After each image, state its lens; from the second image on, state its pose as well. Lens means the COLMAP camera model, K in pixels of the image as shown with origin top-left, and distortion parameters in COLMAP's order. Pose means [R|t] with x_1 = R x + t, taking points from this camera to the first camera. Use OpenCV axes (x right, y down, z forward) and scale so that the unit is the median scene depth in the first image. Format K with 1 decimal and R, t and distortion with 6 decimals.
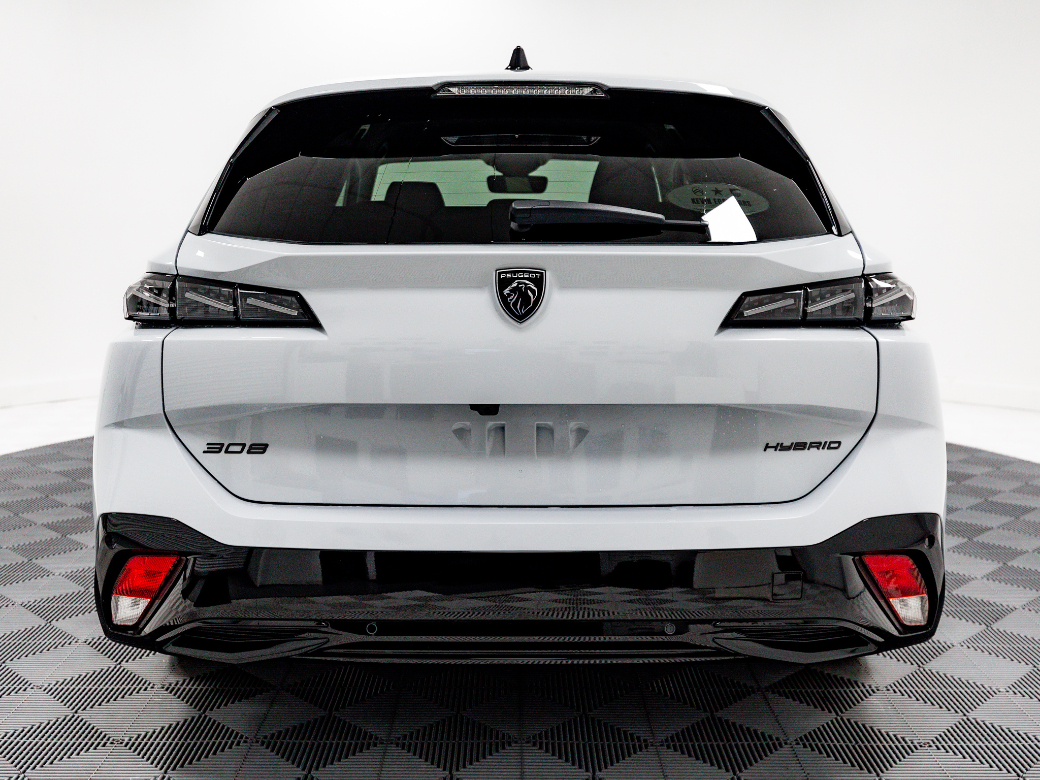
lens RADIAL K [[1039.2, 0, 518.1], [0, 1039.2, 388.4], [0, 0, 1]] dist [-0.027199, 0.000000]
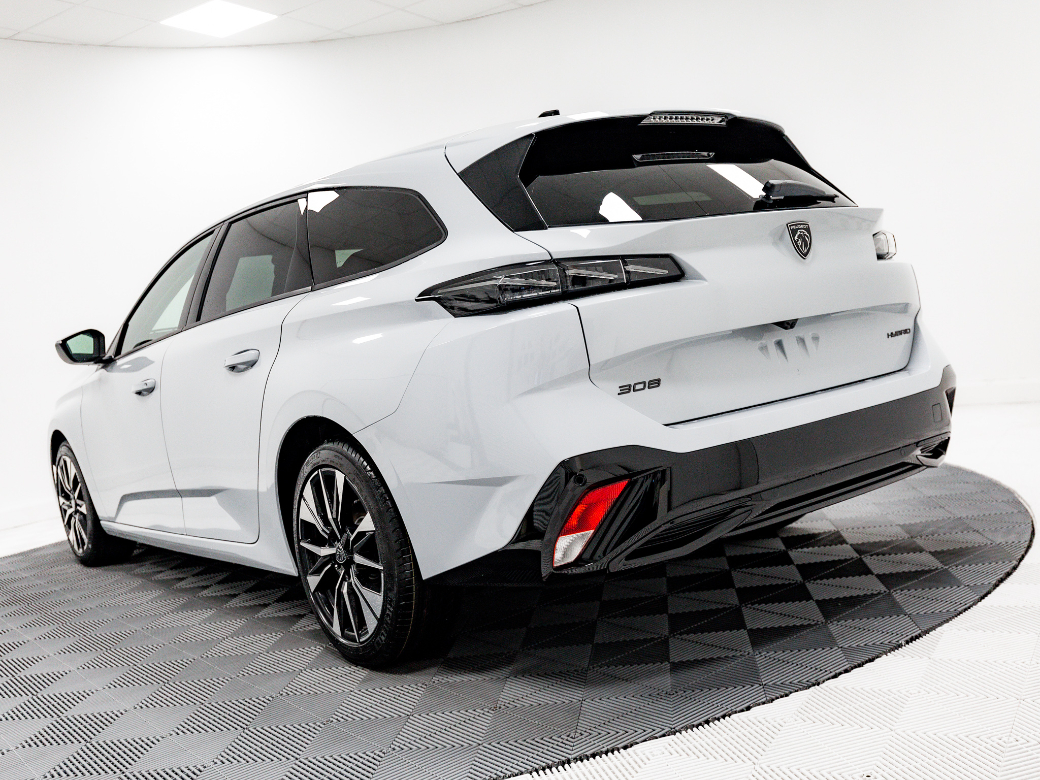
lens RADIAL K [[908.7, 0, 521.2], [0, 908.7, 392.4], [0, 0, 1]] dist [-0.025457, -0.001774]
pose [[0.830591, -0.162207, 0.532737, -0.970083], [0.221636, 0.973896, -0.049023, 0.086794], [-0.510878, 0.158791, 0.844860, 0.159669]]
